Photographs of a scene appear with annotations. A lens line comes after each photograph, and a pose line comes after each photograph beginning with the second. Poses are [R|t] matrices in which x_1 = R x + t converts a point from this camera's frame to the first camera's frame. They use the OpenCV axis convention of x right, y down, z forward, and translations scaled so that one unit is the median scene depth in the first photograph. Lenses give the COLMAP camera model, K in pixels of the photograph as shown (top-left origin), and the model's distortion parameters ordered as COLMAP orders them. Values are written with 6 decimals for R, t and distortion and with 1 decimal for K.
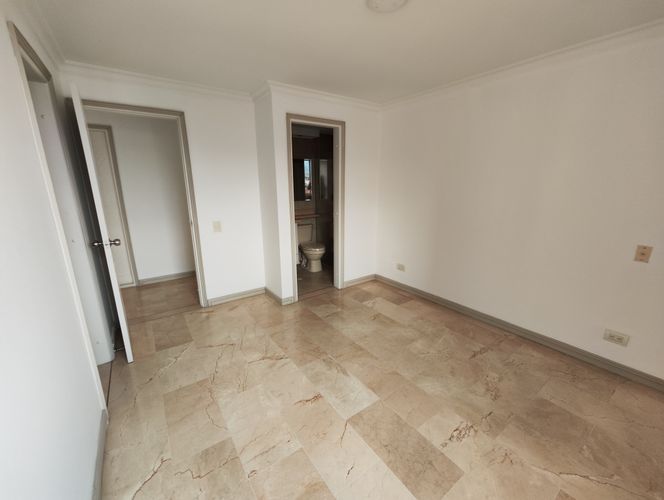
lens RADIAL K [[276.3, 0, 333.7], [0, 276.3, 249.5], [0, 0, 1]] dist [0.000177, 0.000407]
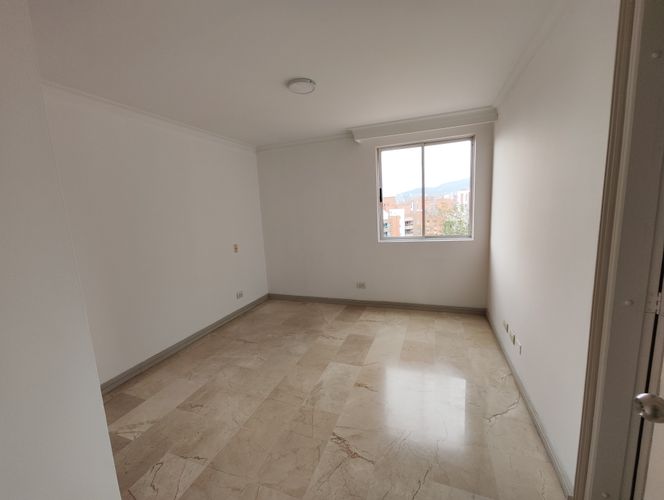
lens RADIAL K [[276.3, 0, 327.4], [0, 276.3, 247.2], [0, 0, 1]] dist [0.000177, 0.000407]
pose [[-0.541755, -0.086778, 0.836045, -0.768581], [0.254415, 0.931069, 0.261501, -0.295134], [-0.801109, 0.354372, -0.482333, 1.227379]]
